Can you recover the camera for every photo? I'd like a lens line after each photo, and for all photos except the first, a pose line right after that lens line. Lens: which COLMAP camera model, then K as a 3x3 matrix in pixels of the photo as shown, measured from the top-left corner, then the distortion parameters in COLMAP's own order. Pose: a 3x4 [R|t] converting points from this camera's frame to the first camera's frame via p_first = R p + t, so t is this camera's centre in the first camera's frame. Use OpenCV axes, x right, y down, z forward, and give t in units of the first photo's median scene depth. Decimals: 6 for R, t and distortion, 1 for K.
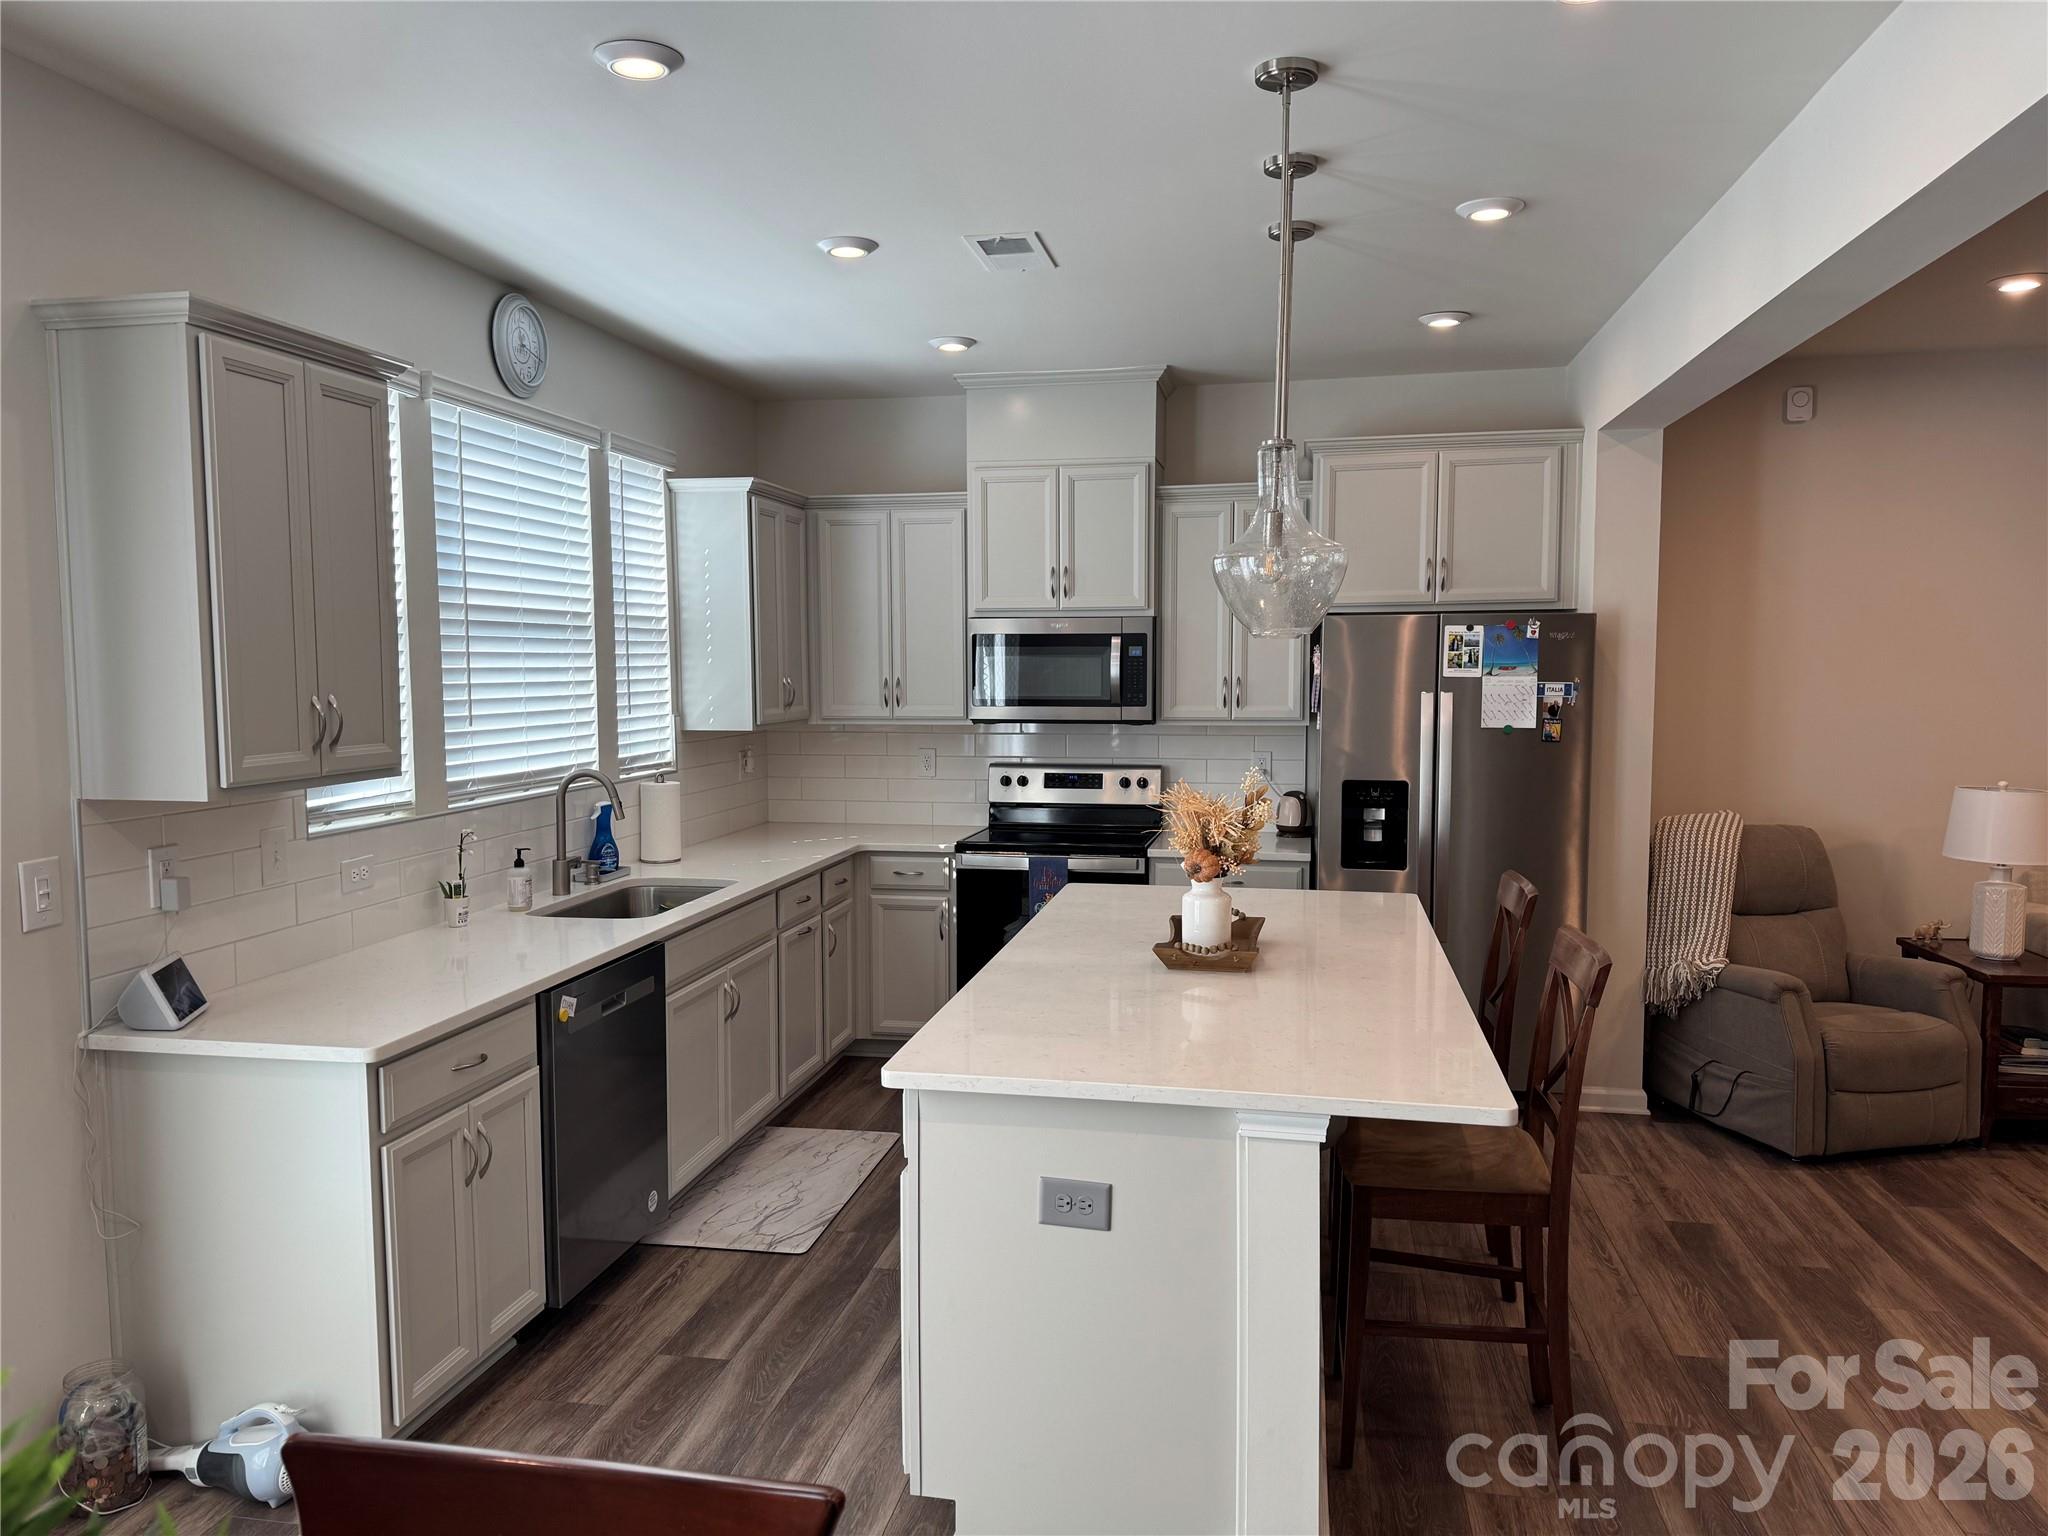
lens RADIAL K [[1437.3, 0, 1017.9], [0, 1437.3, 781.3], [0, 0, 1]] dist [0.035891, -0.030898]
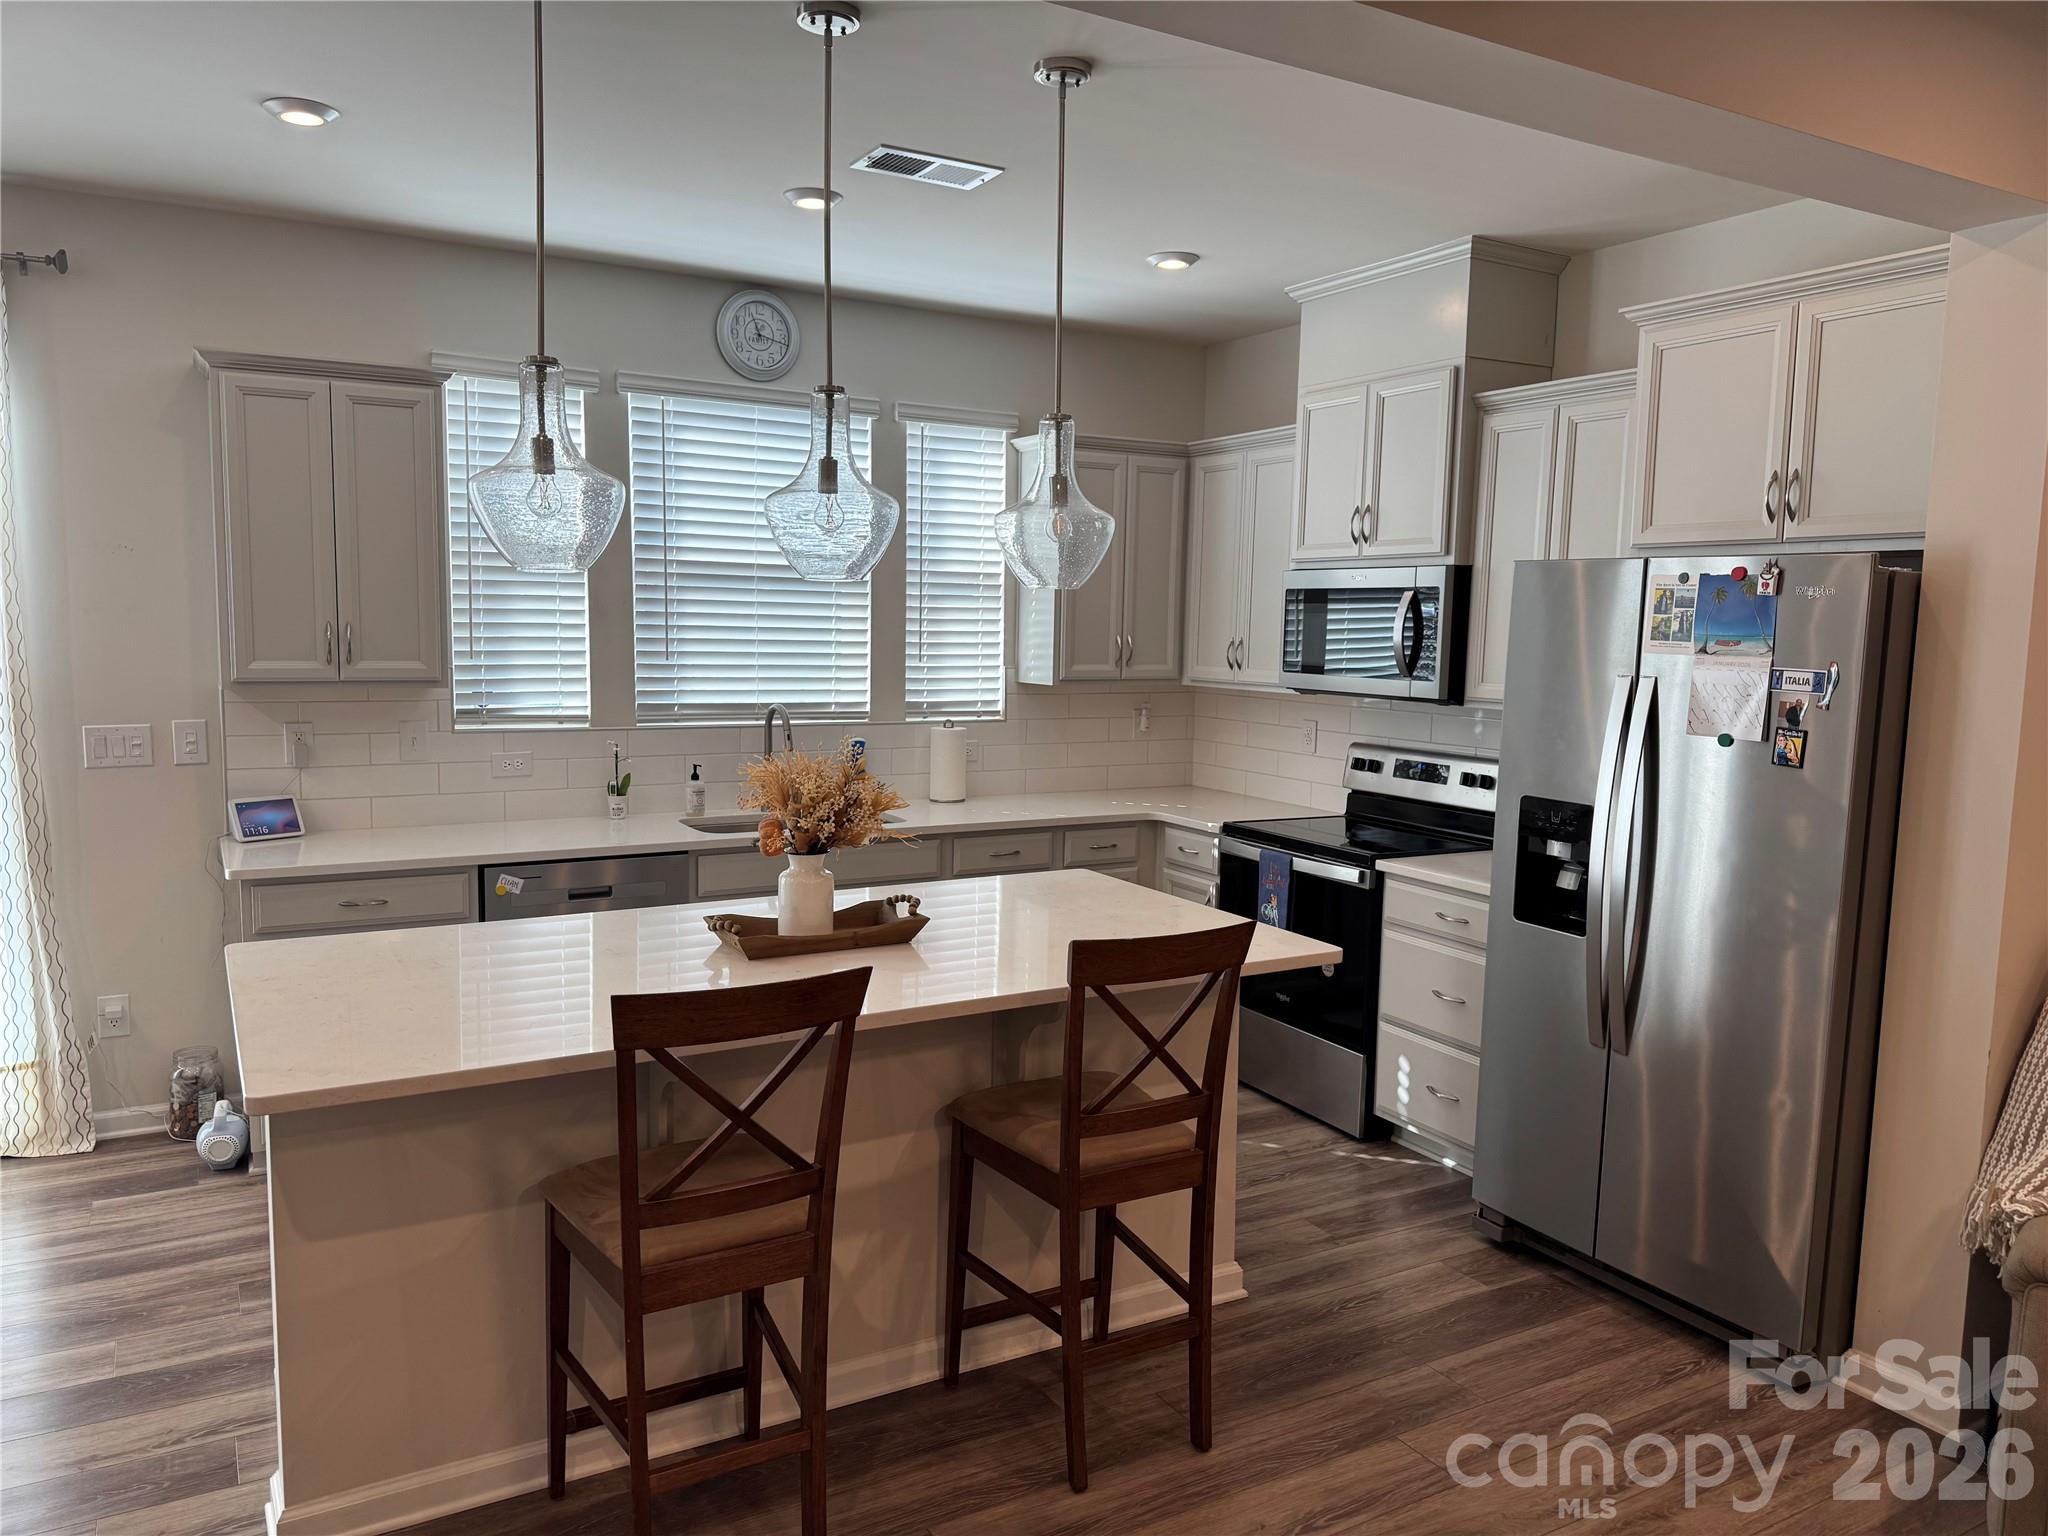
lens RADIAL K [[1437.3, 0, 1013.5], [0, 1437.3, 773.9], [0, 0, 1]] dist [0.035891, -0.030898]
pose [[0.656715, 0.098702, -0.747652, 0.563144], [-0.087433, 0.994678, 0.054515, -0.026503], [0.749053, 0.029569, 0.661849, 0.323570]]
